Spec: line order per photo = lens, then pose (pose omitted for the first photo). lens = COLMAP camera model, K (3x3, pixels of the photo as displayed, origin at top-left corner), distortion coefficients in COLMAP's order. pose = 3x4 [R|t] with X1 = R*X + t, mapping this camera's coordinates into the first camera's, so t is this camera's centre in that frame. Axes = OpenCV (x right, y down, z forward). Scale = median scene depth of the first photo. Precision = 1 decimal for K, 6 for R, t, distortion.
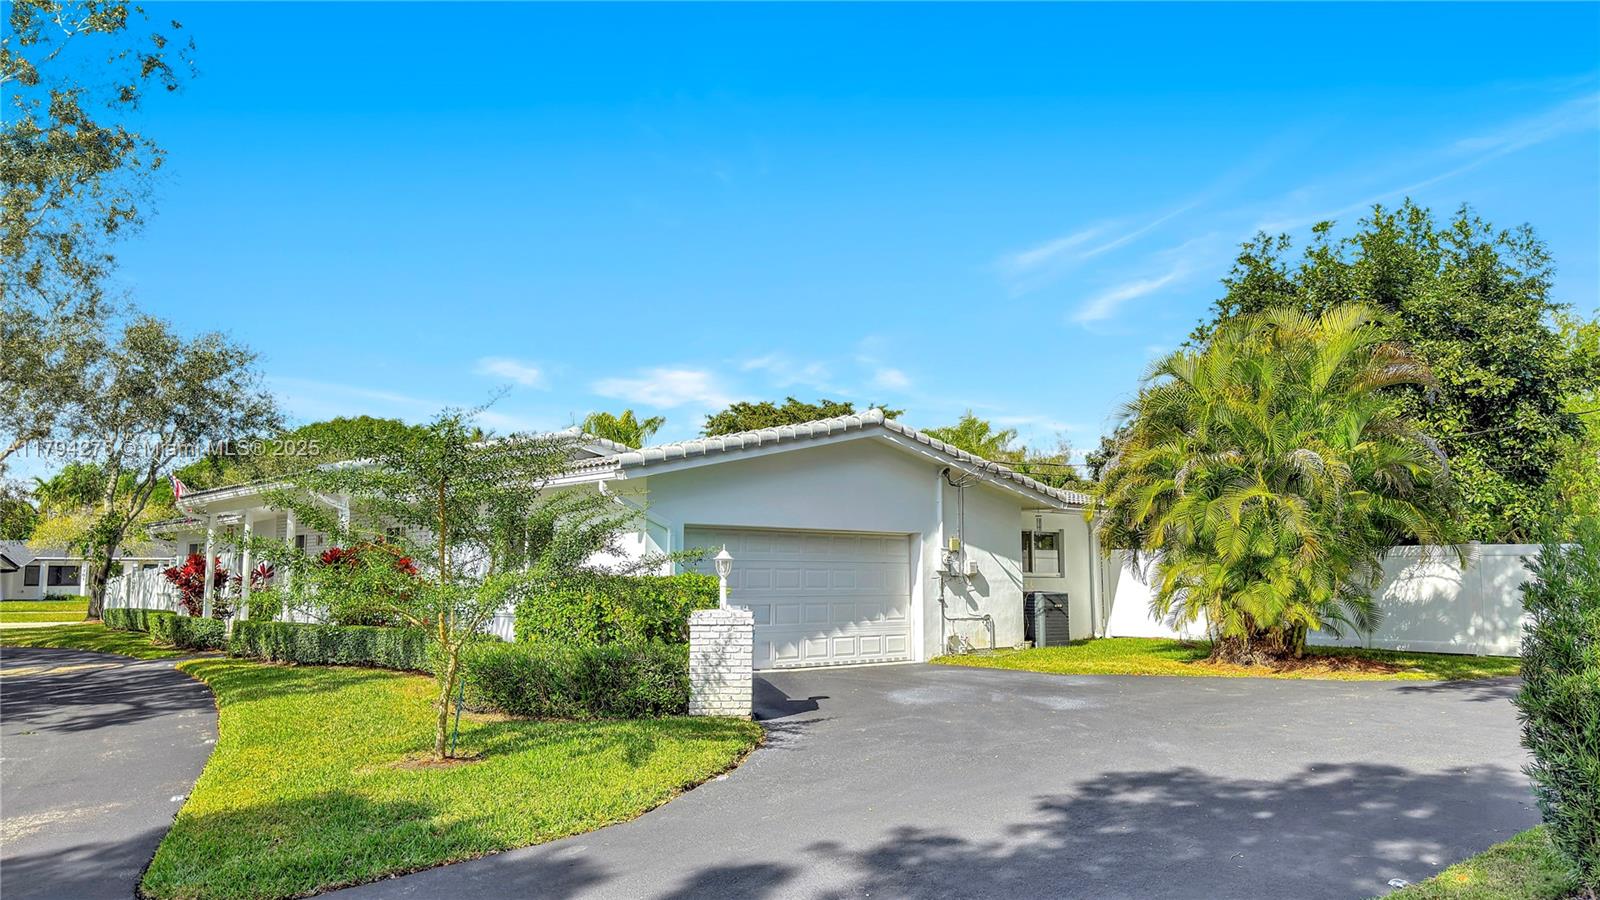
lens RADIAL K [[1146.2, 0, 797.5], [0, 1146.2, 444.5], [0, 0, 1]] dist [0.034097, -0.038744]
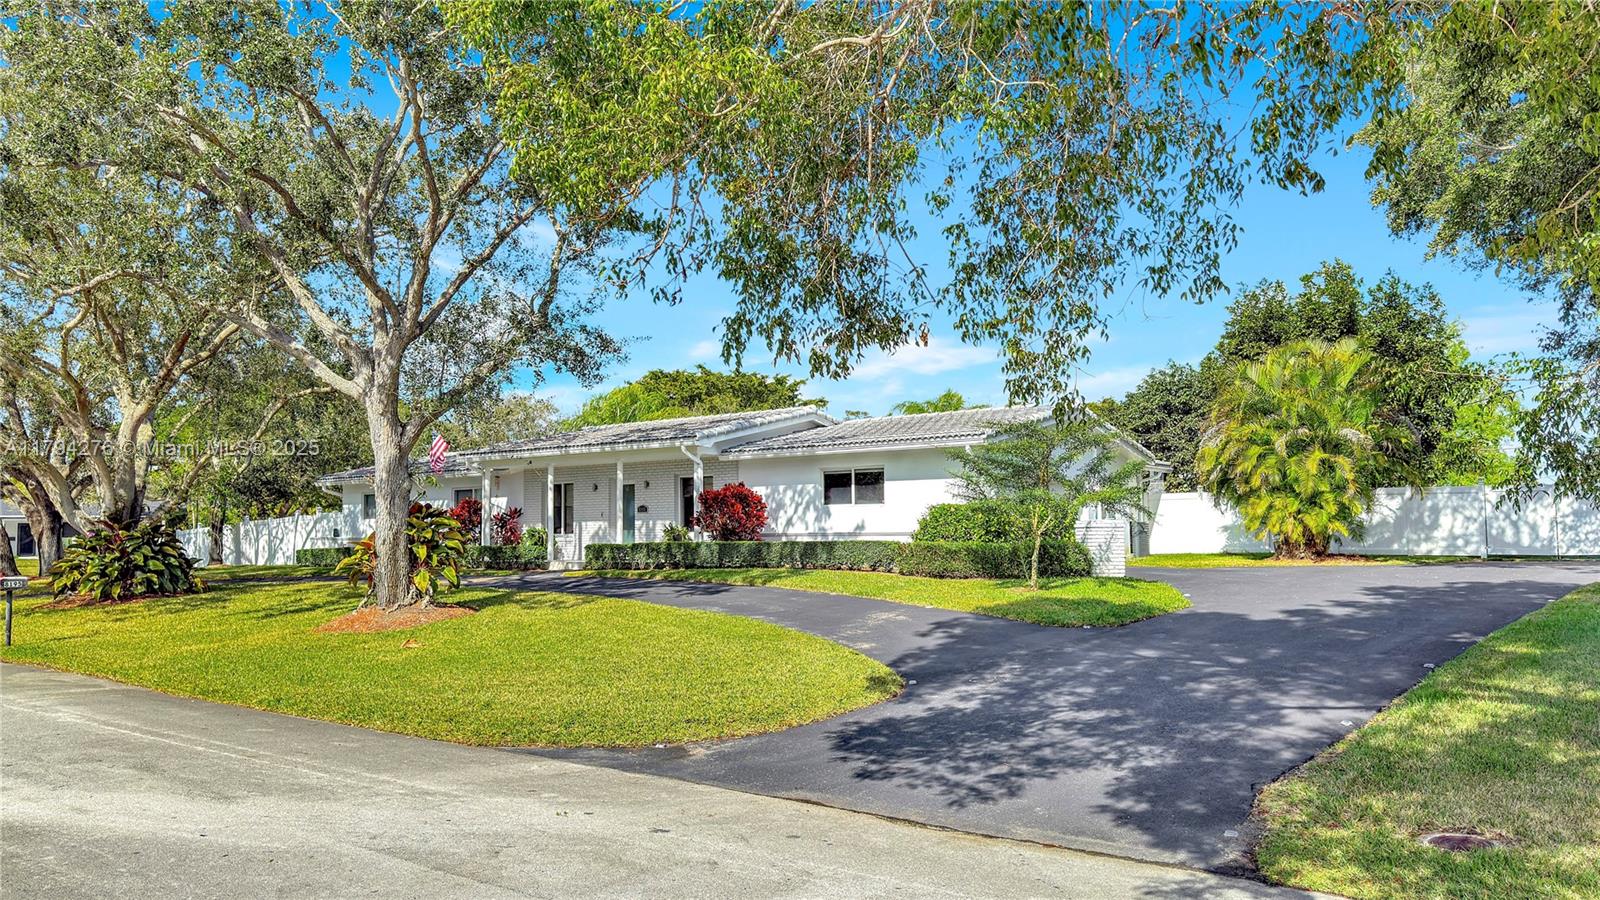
lens RADIAL K [[1146.2, 0, 800.0], [0, 1146.2, 455.6], [0, 0, 1]] dist [0.034097, -0.038744]
pose [[0.980918, 0.003535, 0.194389, -0.633017], [-0.011565, 0.999125, 0.040188, -0.013702], [-0.194077, -0.041670, 0.980101, -0.465156]]
